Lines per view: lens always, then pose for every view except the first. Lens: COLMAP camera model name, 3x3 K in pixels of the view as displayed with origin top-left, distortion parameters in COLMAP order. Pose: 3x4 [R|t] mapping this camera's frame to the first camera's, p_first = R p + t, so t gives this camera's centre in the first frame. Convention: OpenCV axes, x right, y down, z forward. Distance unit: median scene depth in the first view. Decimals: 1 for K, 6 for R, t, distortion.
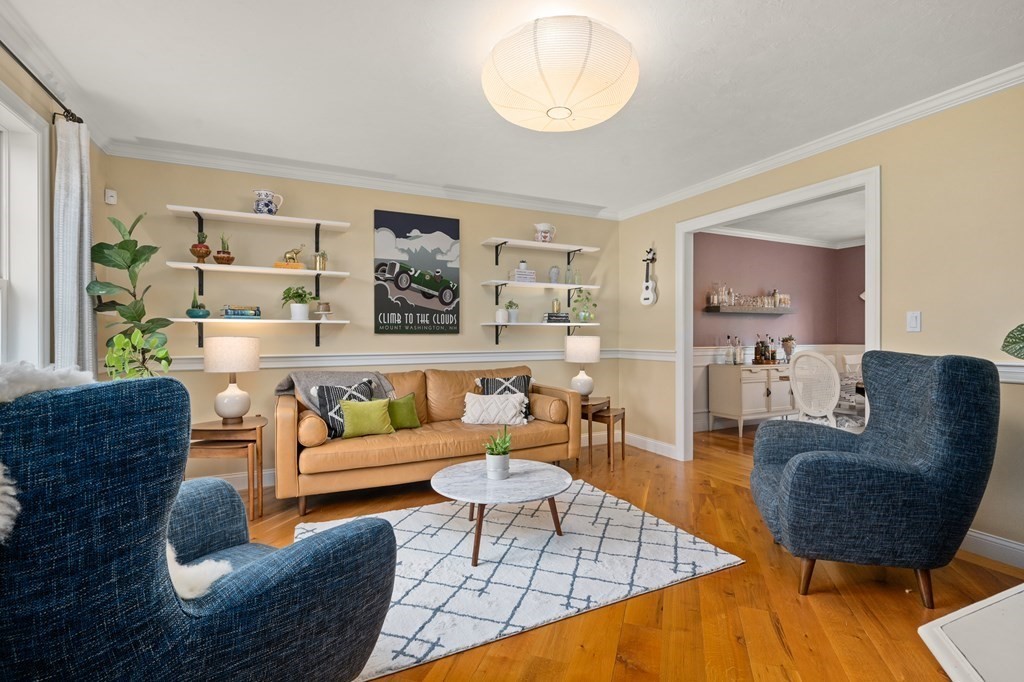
lens RADIAL K [[458.7, 0, 518.7], [0, 458.7, 335.7], [0, 0, 1]] dist [0.000267, 0.000138]
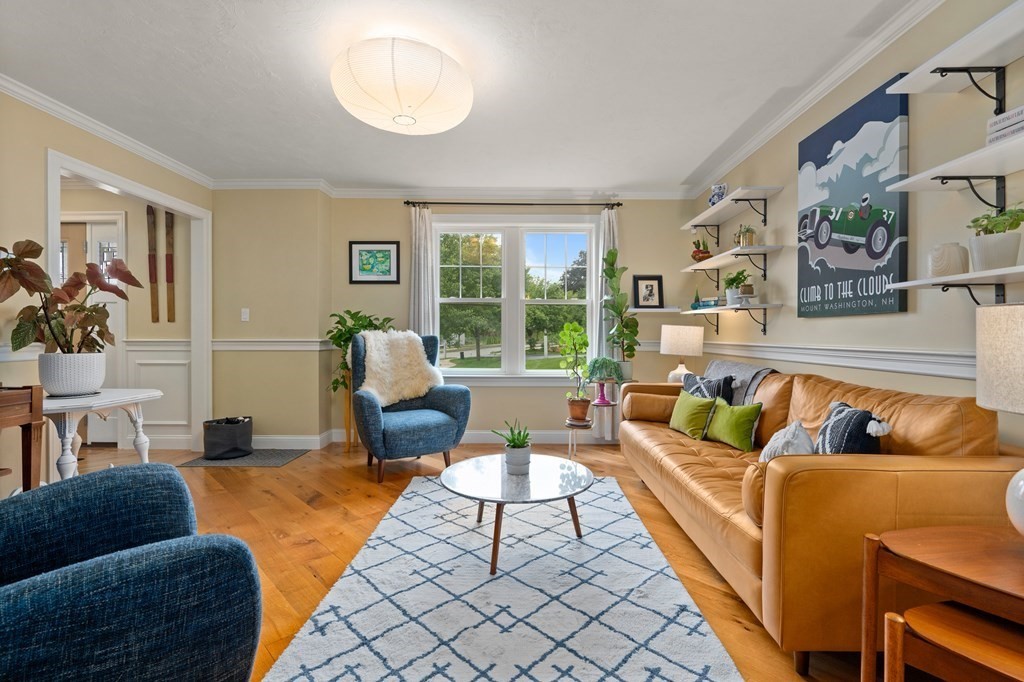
lens RADIAL K [[458.7, 0, 518.7], [0, 458.7, 335.7], [0, 0, 1]] dist [0.000267, 0.000138]
pose [[-0.438773, 0.007678, -0.898565, 0.504755], [0.002677, 0.999970, 0.007237, 0.016341], [0.898594, 0.000770, -0.438780, 0.904071]]
